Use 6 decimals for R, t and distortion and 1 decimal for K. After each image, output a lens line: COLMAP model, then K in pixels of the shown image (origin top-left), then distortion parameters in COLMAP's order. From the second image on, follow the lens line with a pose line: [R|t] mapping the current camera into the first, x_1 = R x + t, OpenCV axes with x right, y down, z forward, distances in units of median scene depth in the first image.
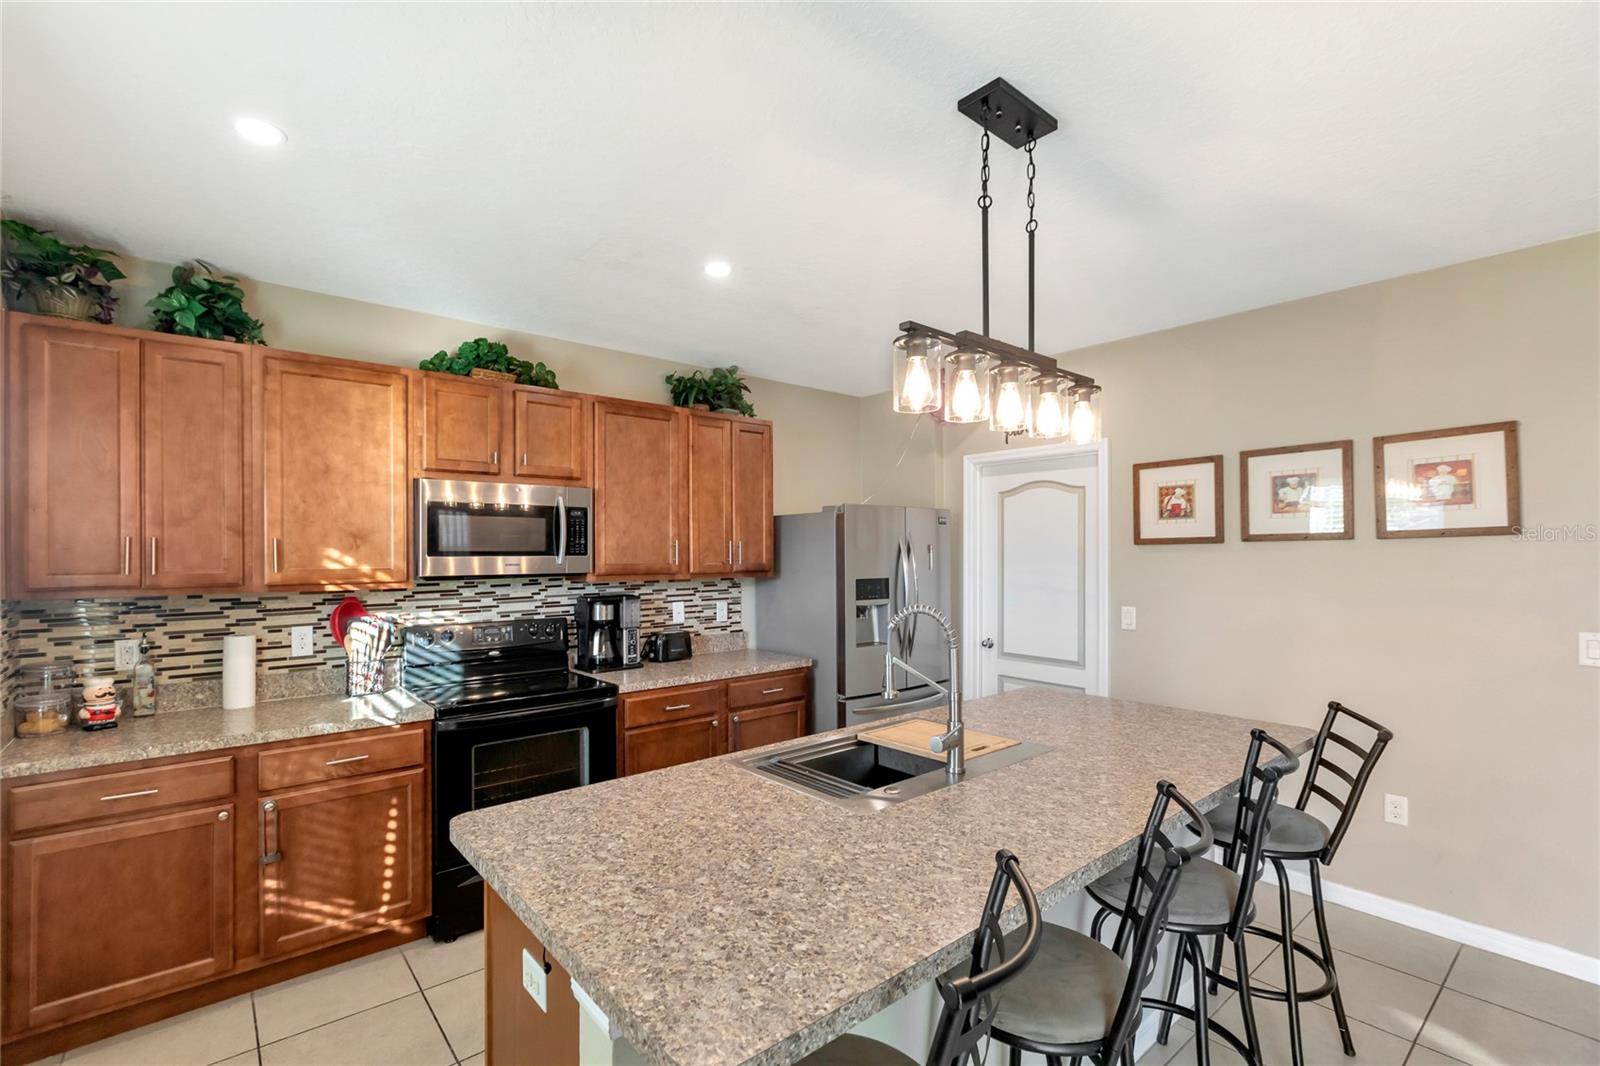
lens RADIAL K [[718.7, 0, 792.8], [0, 718.7, 553.3], [0, 0, 1]] dist [0.002214, 0.000319]
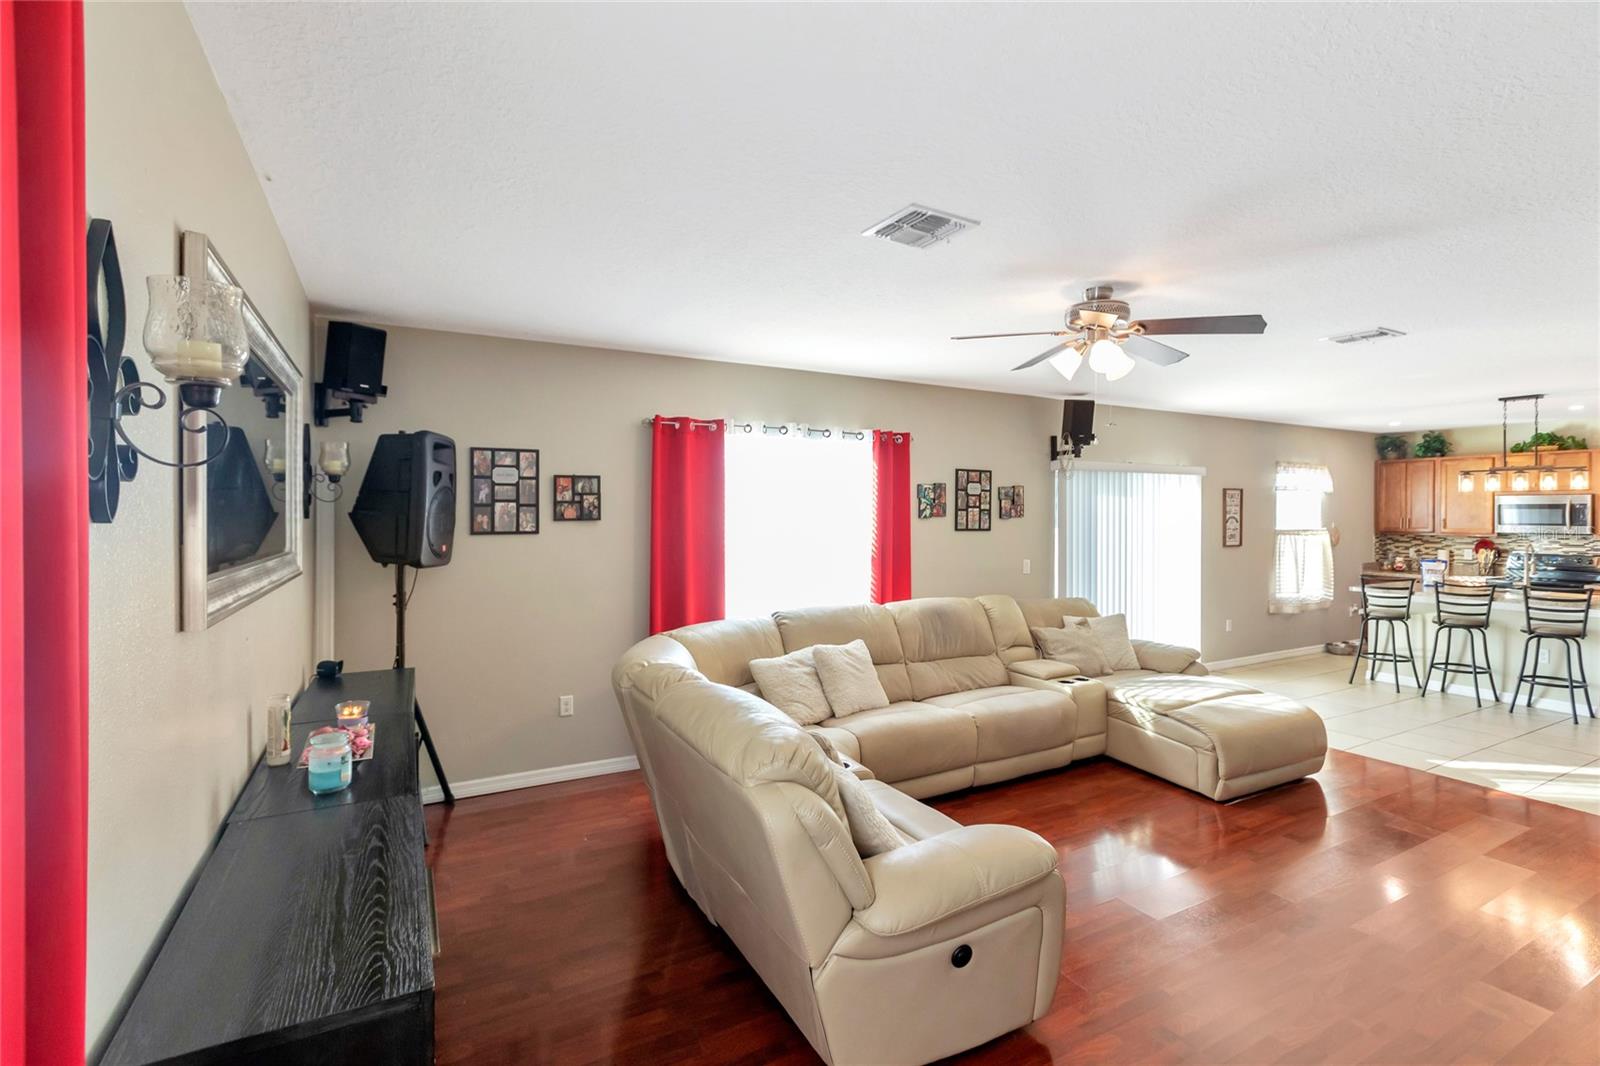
lens RADIAL K [[726.9, 0, 801.9], [0, 726.9, 511.9], [0, 0, 1]] dist [-0.001066, -0.000543]
pose [[-0.196386, 0.000480, -0.980527, 2.574601], [-0.003241, 0.999994, 0.001139, -0.037944], [0.980521, 0.003401, -0.196383, -0.981641]]
